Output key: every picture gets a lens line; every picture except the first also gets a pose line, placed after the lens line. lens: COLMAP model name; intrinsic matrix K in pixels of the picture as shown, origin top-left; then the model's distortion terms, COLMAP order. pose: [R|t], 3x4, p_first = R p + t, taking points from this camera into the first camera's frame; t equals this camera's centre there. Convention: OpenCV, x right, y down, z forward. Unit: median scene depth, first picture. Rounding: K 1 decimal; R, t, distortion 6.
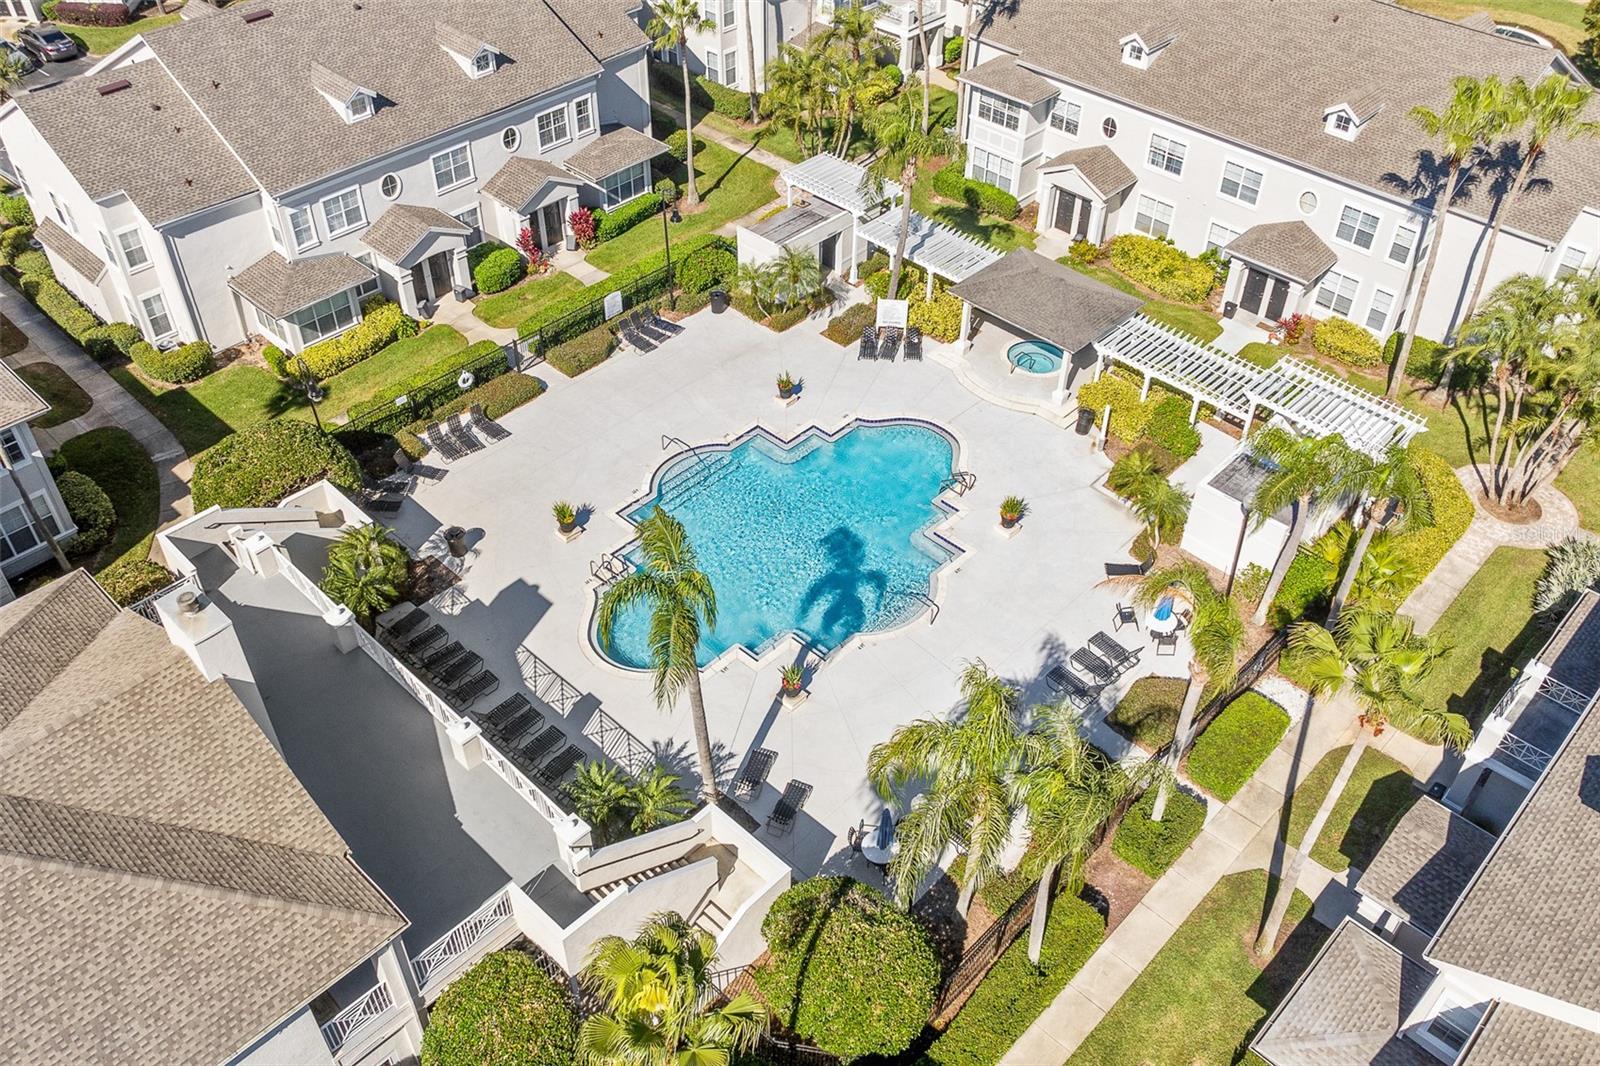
lens RADIAL K [[1342.8, 0, 796.5], [0, 1342.8, 532.0], [0, 0, 1]] dist [-0.017056, -0.013519]
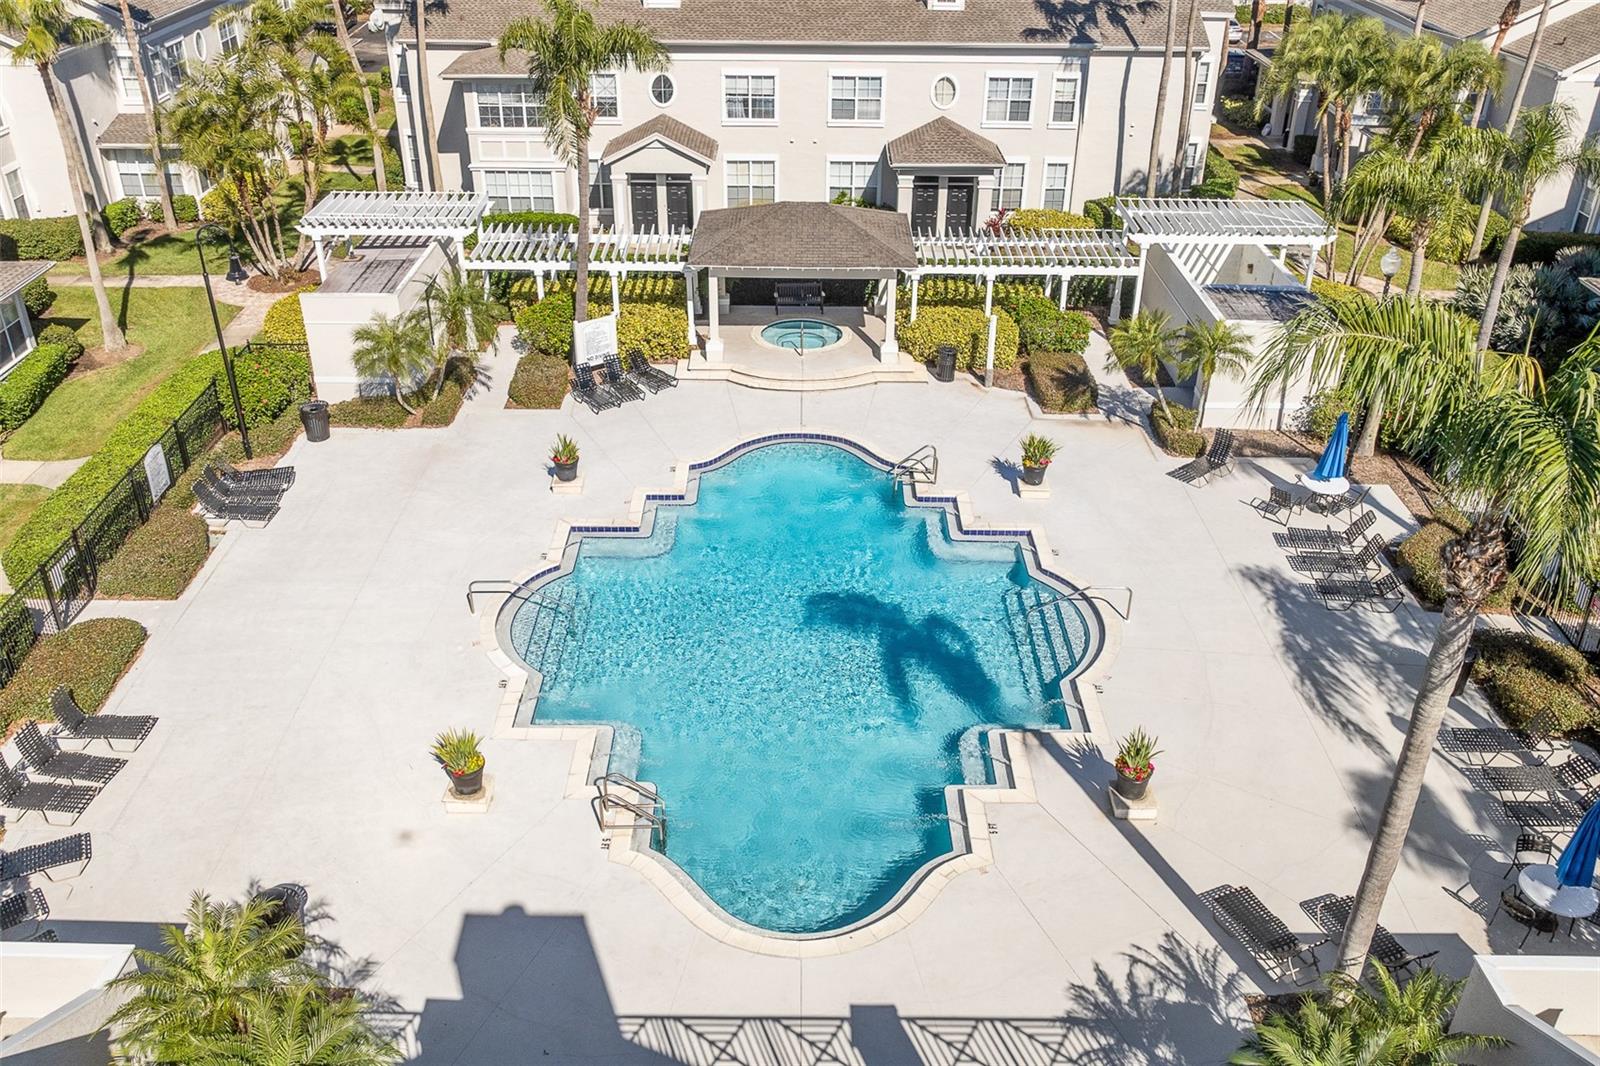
lens RADIAL K [[1342.8, 0, 798.8], [0, 1342.8, 532.9], [0, 0, 1]] dist [-0.017056, -0.013519]
pose [[0.721905, -0.347010, 0.598696, -0.284721], [0.459309, 0.887399, -0.039488, -0.008279], [-0.517579, 0.303493, 0.800002, 0.453679]]
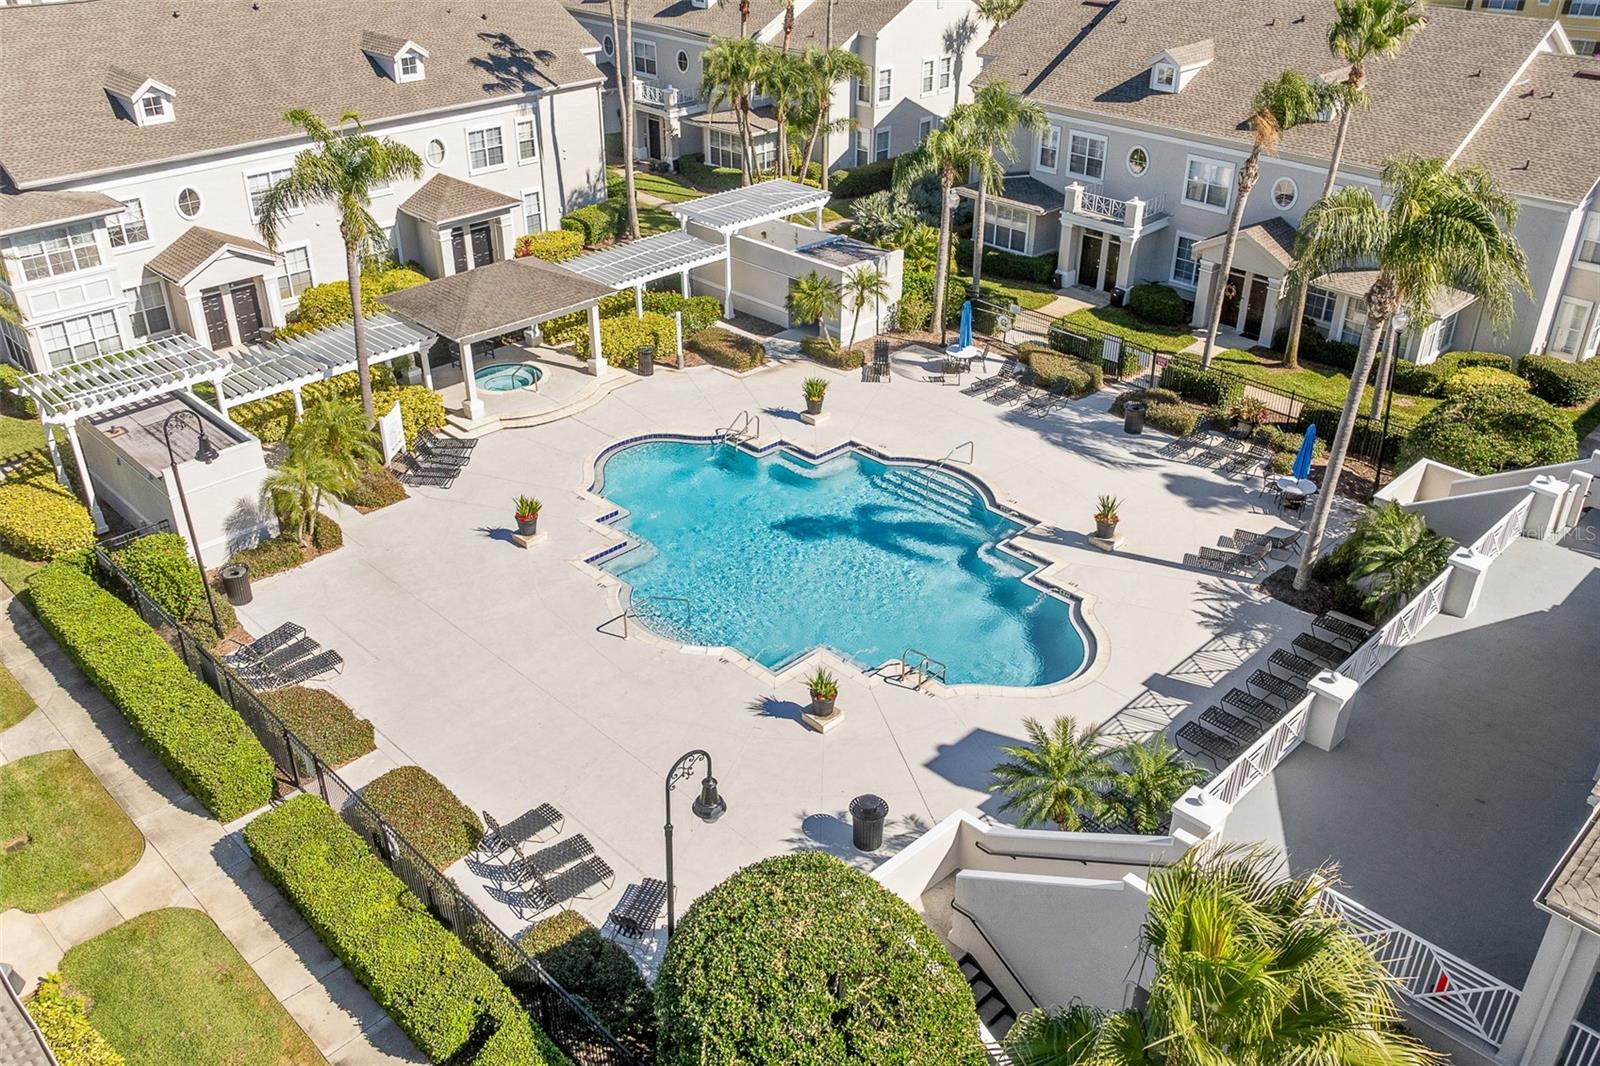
lens RADIAL K [[1342.8, 0, 794.8], [0, 1342.8, 531.6], [0, 0, 1]] dist [-0.017056, -0.013519]
pose [[0.018979, -0.503897, 0.863555, -0.563860], [0.663035, 0.652816, 0.366356, -0.248435], [-0.748348, 0.565614, 0.346491, 0.630248]]
